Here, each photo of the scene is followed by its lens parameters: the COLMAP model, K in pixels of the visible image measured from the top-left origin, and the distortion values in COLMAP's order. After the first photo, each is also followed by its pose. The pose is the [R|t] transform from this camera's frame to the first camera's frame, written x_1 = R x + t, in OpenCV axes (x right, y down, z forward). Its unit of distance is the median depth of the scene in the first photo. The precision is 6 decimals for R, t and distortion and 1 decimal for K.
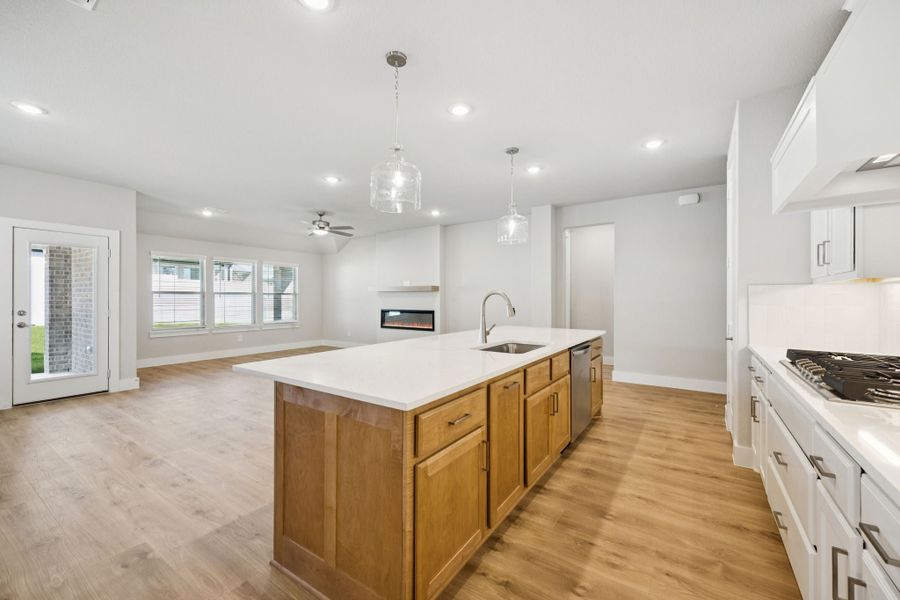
lens RADIAL K [[368.4, 0, 450.0], [0, 368.4, 300.0], [0, 0, 1]] dist [0.009711, -0.000107]
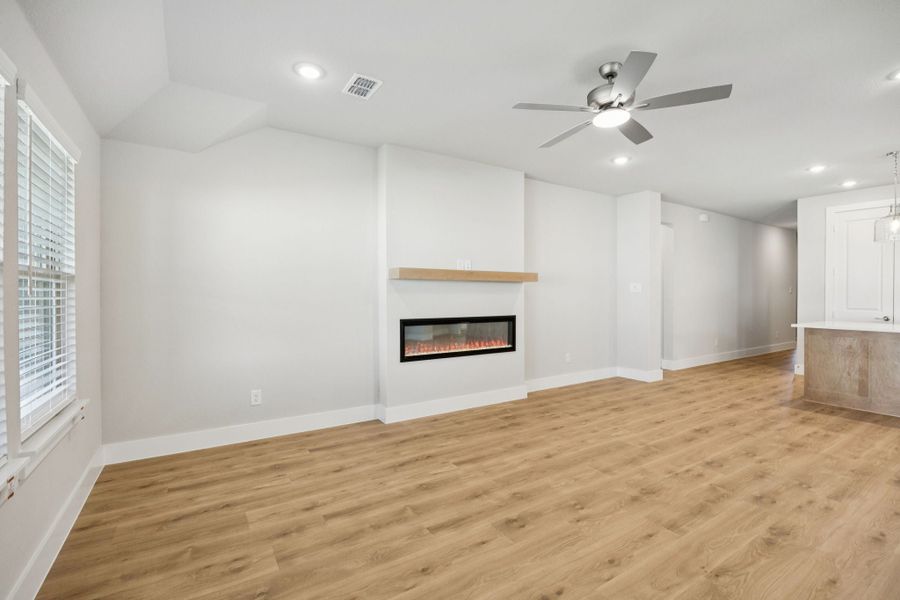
lens RADIAL K [[405.7, 0, 452.4], [0, 405.7, 295.2], [0, 0, 1]] dist [-0.009056, -0.000224]
pose [[0.398735, -0.002585, 0.917062, -1.521598], [0.004587, 0.999989, 0.000824, -0.009957], [-0.917055, 0.003878, 0.398743, 1.886206]]
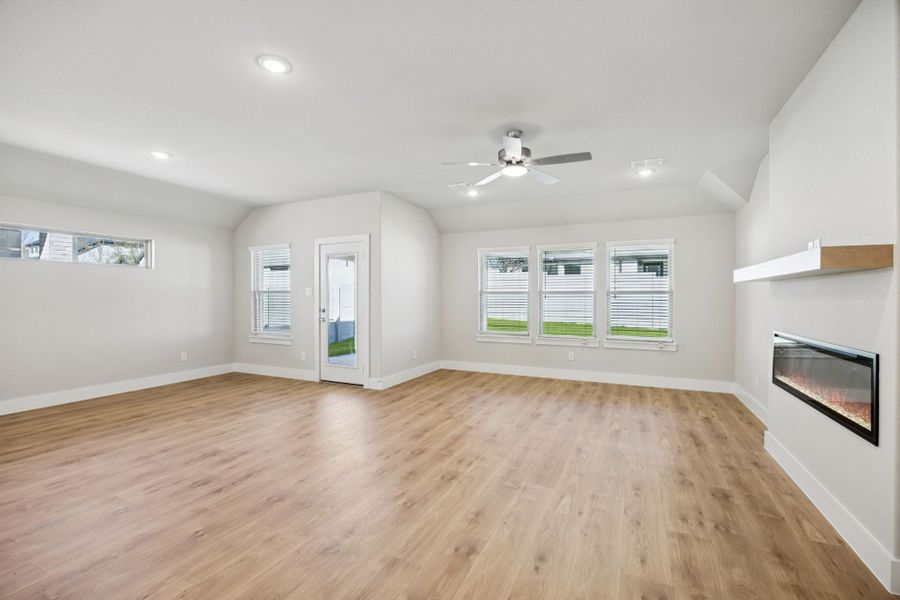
lens RADIAL K [[392.5, 0, 450.9], [0, 392.5, 300.1], [0, 0, 1]] dist [-0.012200, 0.000074]
pose [[0.152673, 0.004257, -0.988268, 0.346228], [-0.005629, 0.999978, 0.003438, -0.010470], [0.988261, 0.005038, 0.152693, 1.588092]]
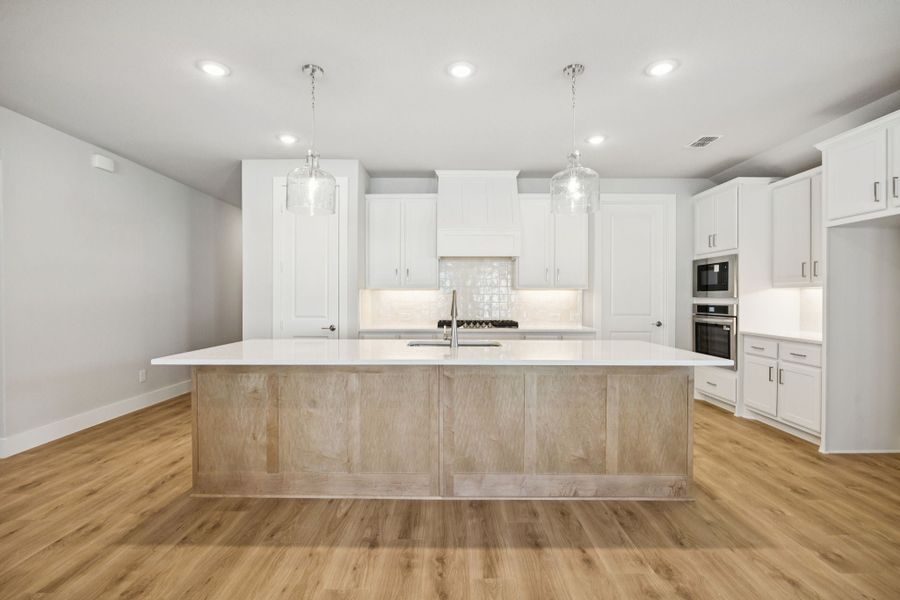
lens RADIAL K [[417.0, 0, 451.3], [0, 417.0, 299.1], [0, 0, 1]] dist [-0.012779, 0.000495]
pose [[-0.552495, -0.005800, 0.833496, -0.644213], [0.003838, 0.999947, 0.009502, -0.010104], [-0.833507, 0.008449, -0.552444, 1.336903]]
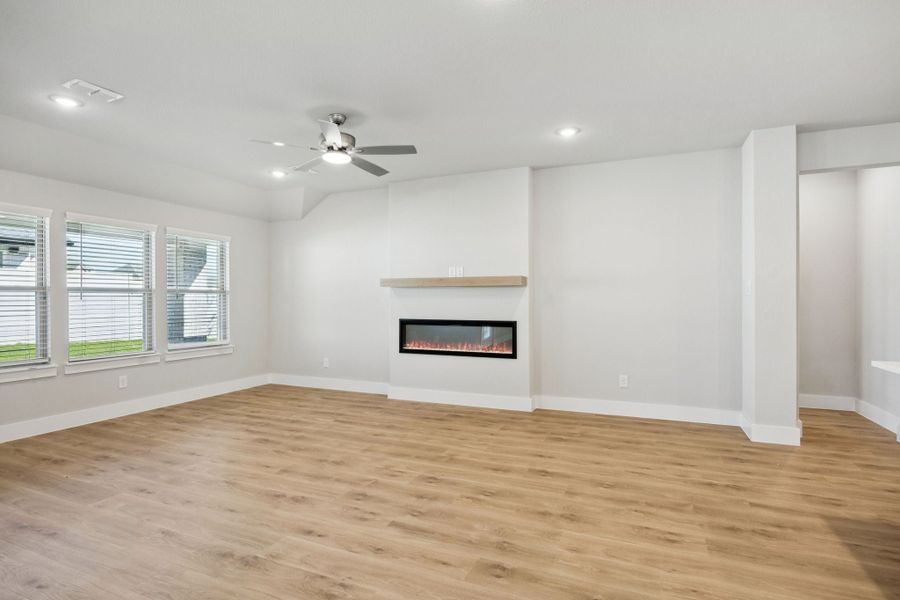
lens RADIAL K [[463.2, 0, 446.8], [0, 463.2, 299.8], [0, 0, 1]] dist [-0.008094, -0.000523]
pose [[0.983163, -0.003188, 0.182703, -0.615540], [0.003808, 0.999988, -0.003044, -0.003513], [-0.182691, 0.003688, 0.983164, 0.758990]]
